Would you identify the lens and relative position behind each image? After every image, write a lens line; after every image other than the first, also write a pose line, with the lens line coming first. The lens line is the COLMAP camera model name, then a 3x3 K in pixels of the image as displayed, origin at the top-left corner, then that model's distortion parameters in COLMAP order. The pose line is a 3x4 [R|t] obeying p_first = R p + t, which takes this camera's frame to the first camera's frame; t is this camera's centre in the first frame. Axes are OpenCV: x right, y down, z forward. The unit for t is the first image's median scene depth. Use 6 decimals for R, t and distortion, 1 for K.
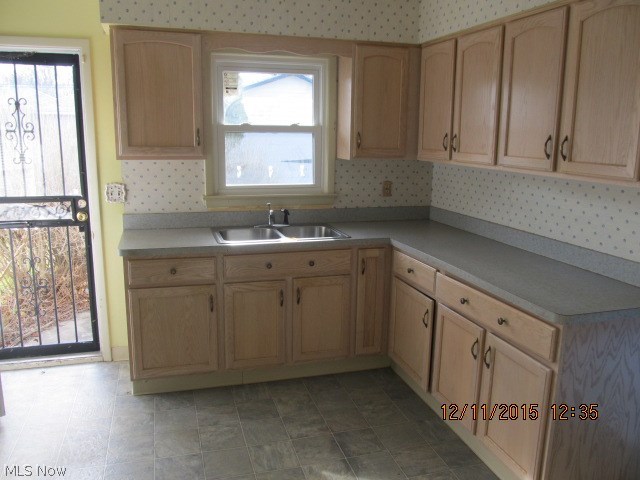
lens RADIAL K [[532.8, 0, 320.0], [0, 532.8, 240.0], [0, 0, 1]] dist [-0.047289, 0.011226]
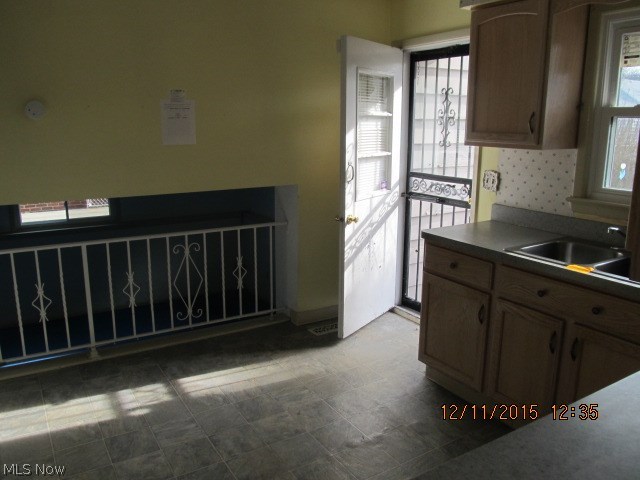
lens RADIAL K [[532.8, 0, 320.0], [0, 532.8, 240.0], [0, 0, 1]] dist [-0.047289, 0.011226]
pose [[0.251511, 0.197963, -0.947393, 0.477489], [-0.188566, 0.970124, 0.152652, -0.073092], [0.949308, 0.140253, 0.281326, 0.444683]]
